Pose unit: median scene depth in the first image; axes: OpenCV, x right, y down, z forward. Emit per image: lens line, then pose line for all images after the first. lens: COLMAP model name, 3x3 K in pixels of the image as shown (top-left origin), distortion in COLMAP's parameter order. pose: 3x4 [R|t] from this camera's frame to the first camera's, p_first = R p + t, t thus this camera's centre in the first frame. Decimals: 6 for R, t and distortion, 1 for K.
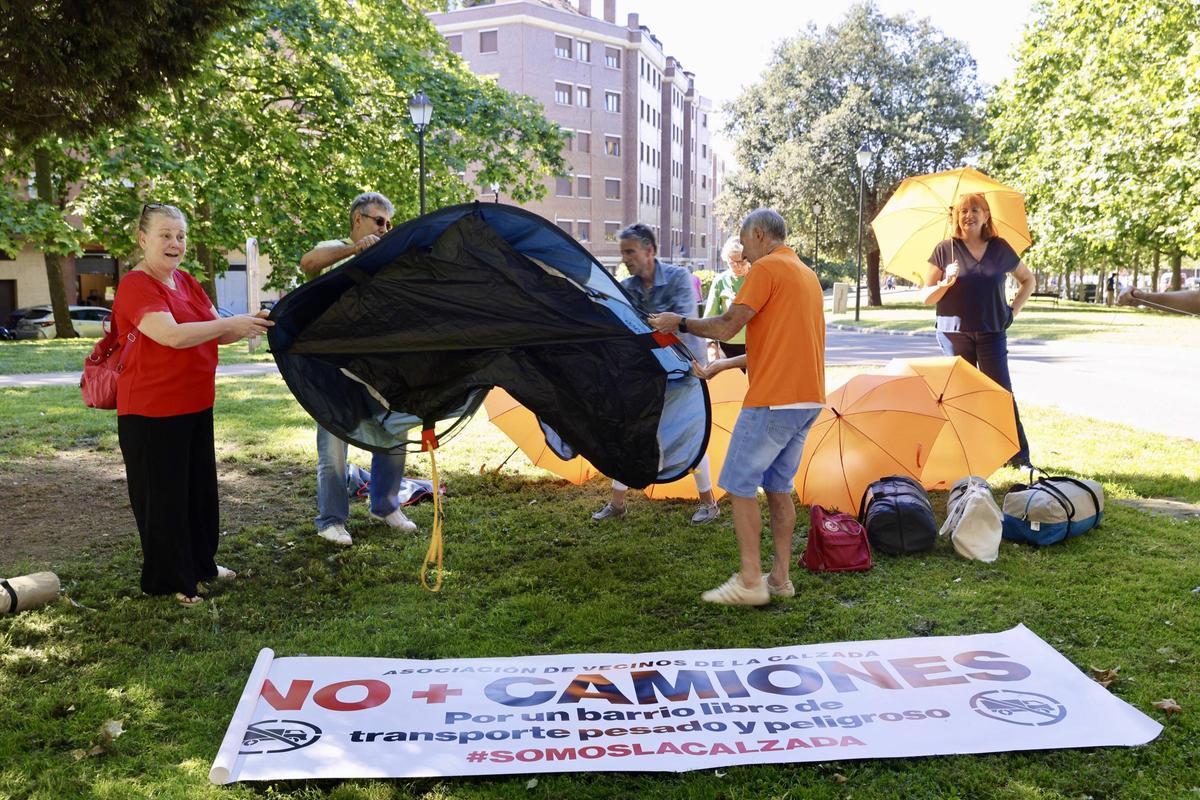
lens RADIAL K [[1265.2, 0, 589.5], [0, 1265.2, 407.5], [0, 0, 1]] dist [0.010971, 0.000000]
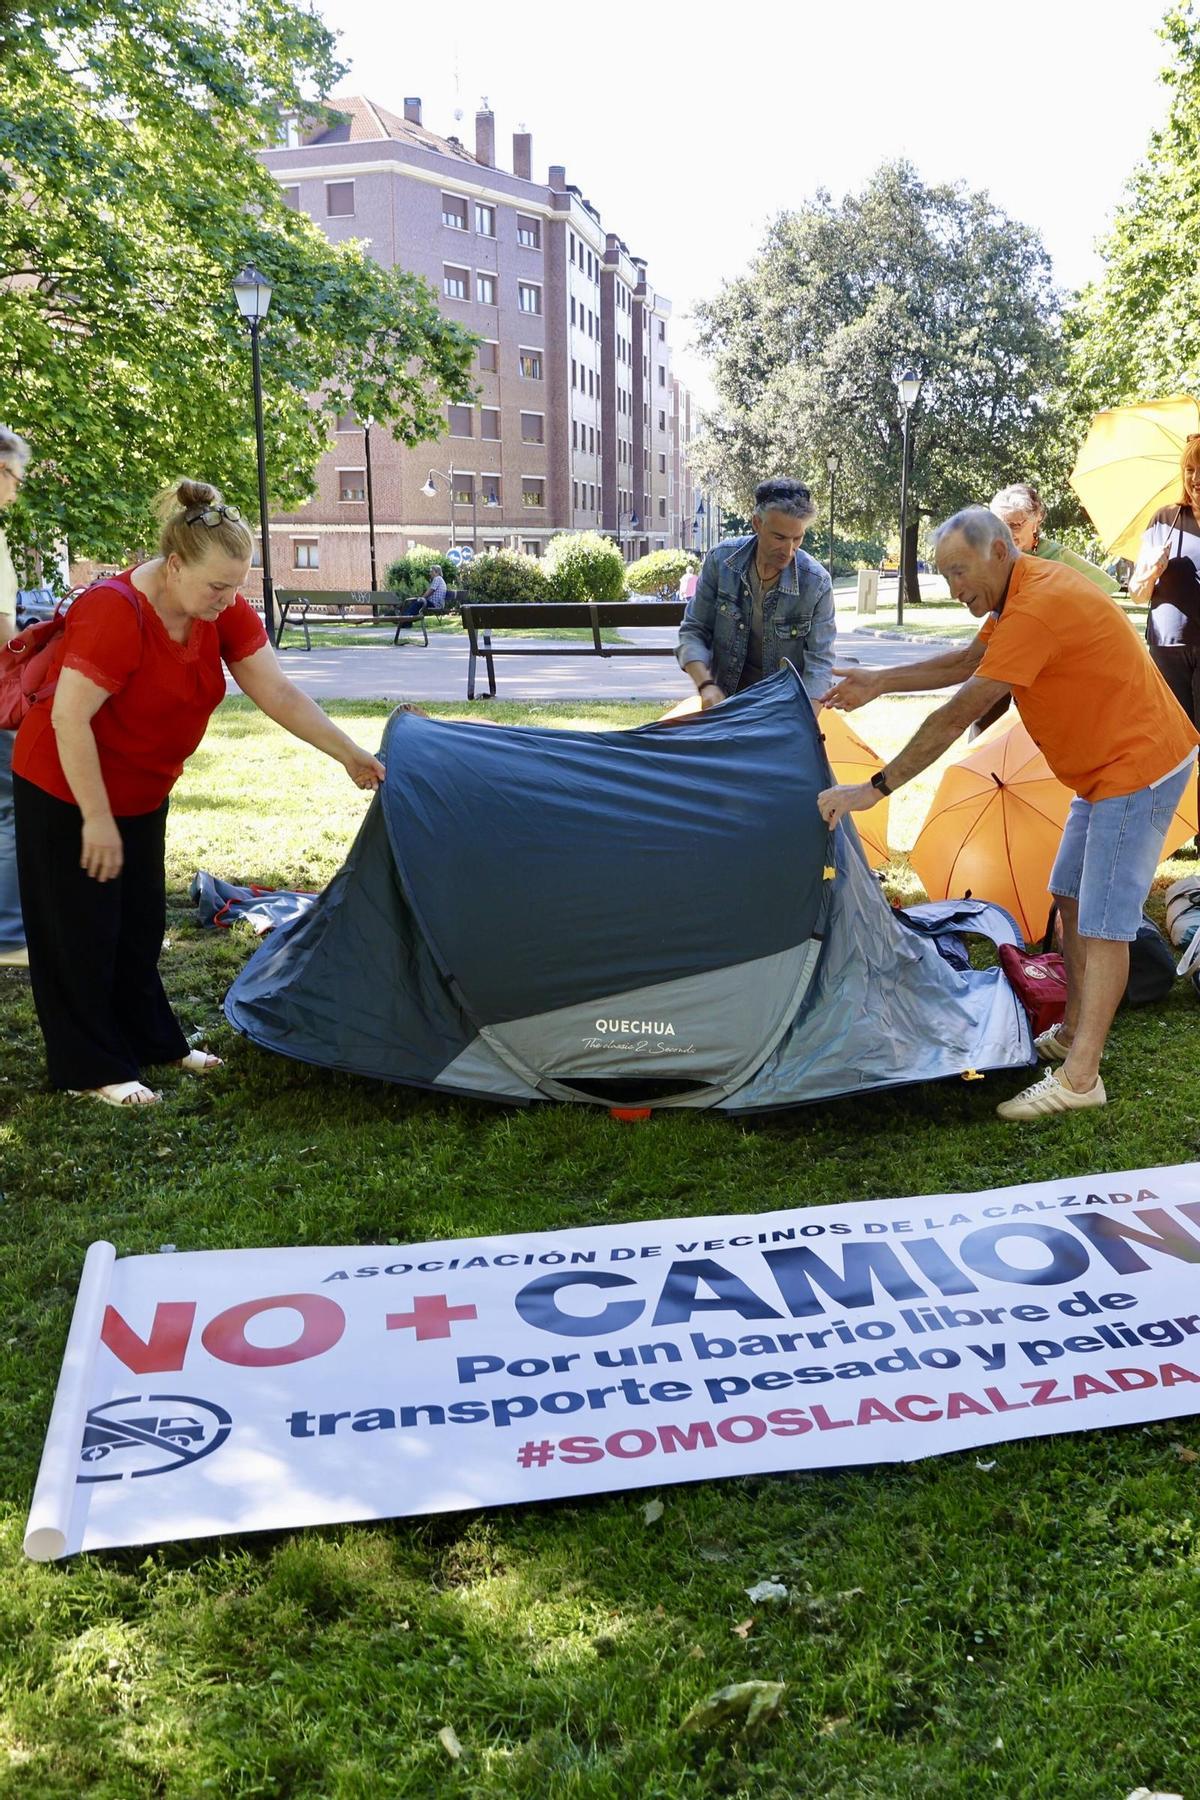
lens RADIAL K [[1763.3, 0, 805.8], [0, 1763.3, 896.0], [0, 0, 1]] dist [-0.004664, 0.000000]
pose [[0.984769, -0.021386, 0.172546, -0.011867], [0.006433, 0.996209, 0.086759, -0.003433], [-0.173747, -0.084328, 0.981173, 0.030269]]
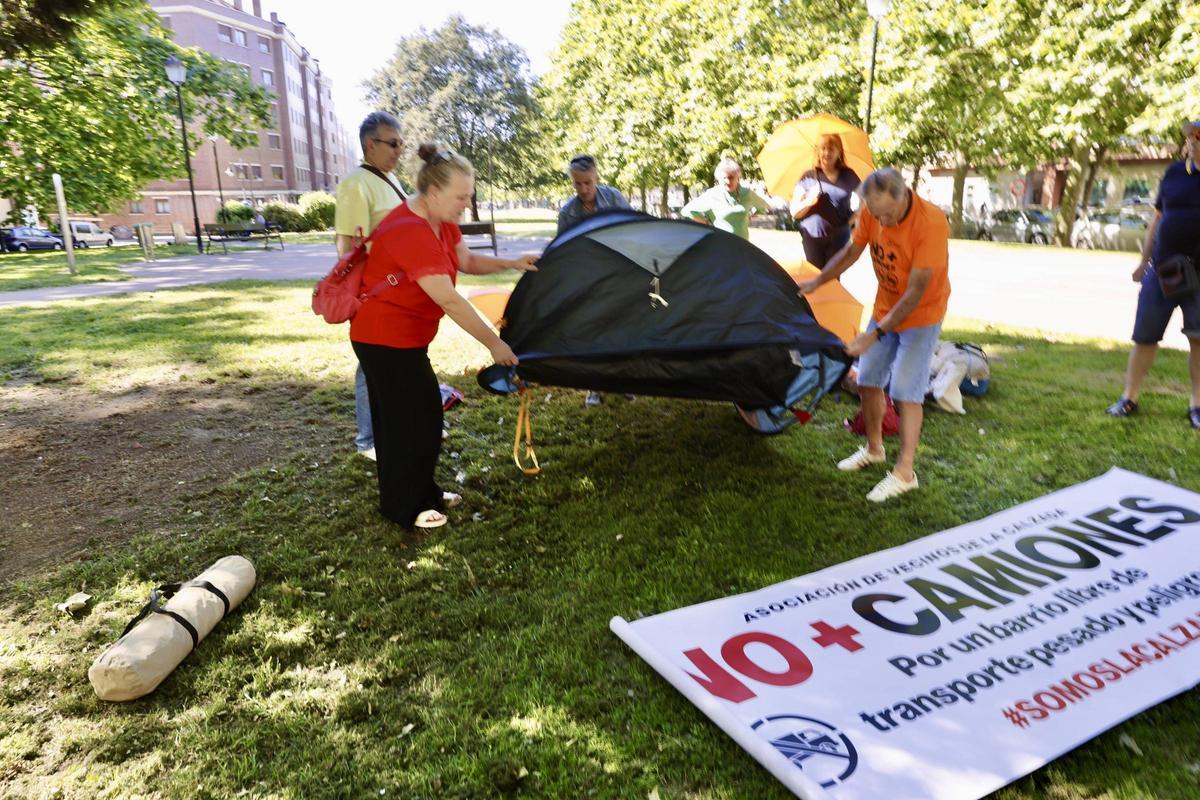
lens RADIAL K [[783.6, 0, 582.6], [0, 783.6, 392.5], [0, 0, 1]] dist [-0.008236, 0.002906]
pose [[0.915618, -0.105989, 0.387826, -0.069079], [0.053155, 0.988071, 0.144538, -0.007560], [-0.398519, -0.111727, 0.910329, 0.074401]]
